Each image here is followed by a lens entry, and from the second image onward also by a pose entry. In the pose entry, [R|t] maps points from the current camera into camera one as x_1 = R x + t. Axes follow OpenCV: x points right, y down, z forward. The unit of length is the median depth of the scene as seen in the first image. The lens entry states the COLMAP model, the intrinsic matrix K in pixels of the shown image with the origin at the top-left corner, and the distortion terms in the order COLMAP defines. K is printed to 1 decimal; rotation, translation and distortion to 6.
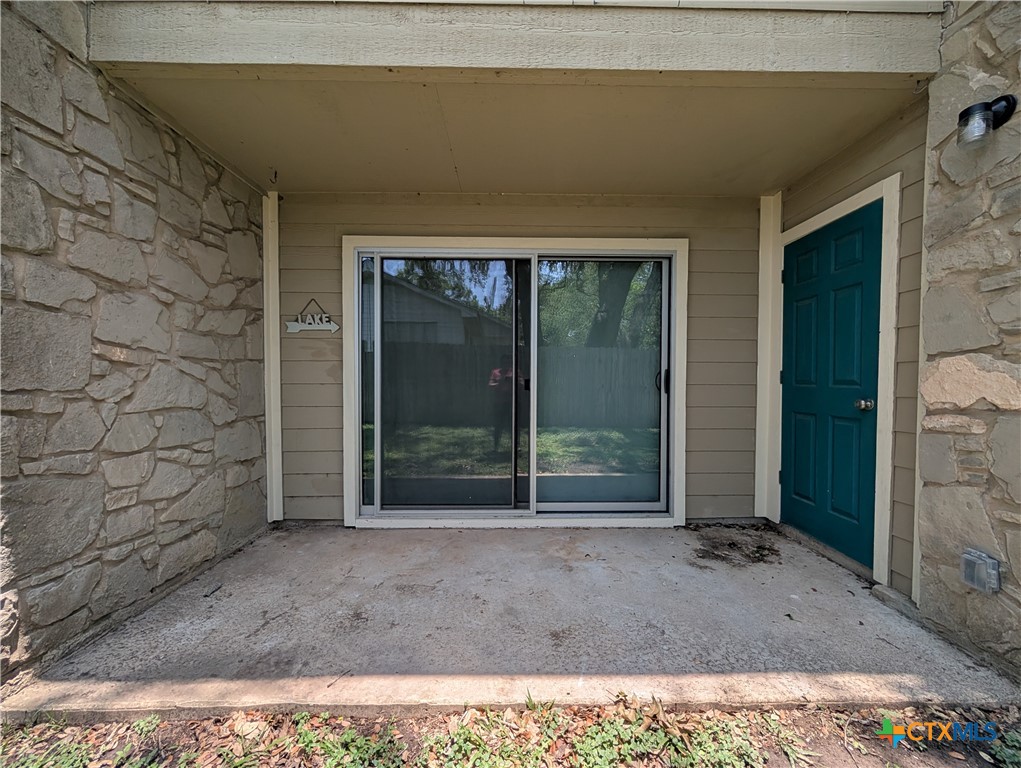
lens RADIAL K [[385.5, 0, 510.0], [0, 385.5, 385.4], [0, 0, 1]] dist [-0.000694, 0.000377]
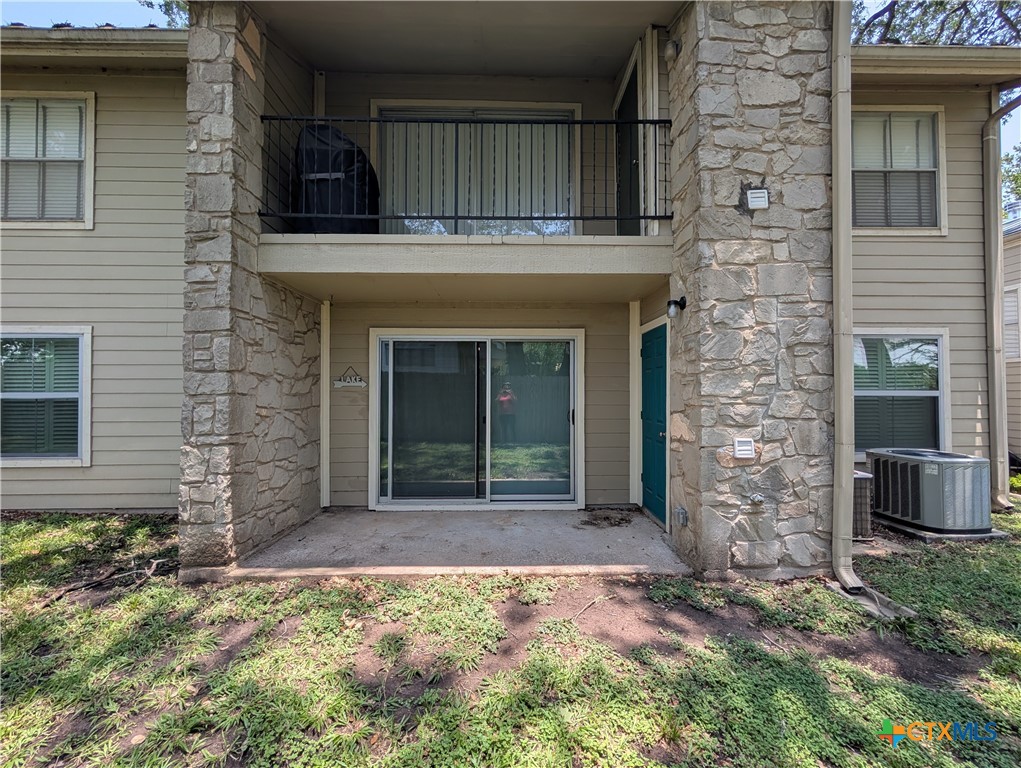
lens RADIAL K [[385.5, 0, 512.7], [0, 385.5, 384.7], [0, 0, 1]] dist [-0.000694, 0.000377]
pose [[0.999968, -0.002121, 0.007700, 0.178924], [0.002393, 0.999368, -0.035465, -0.107755], [-0.007619, 0.035483, 0.999341, -0.718453]]
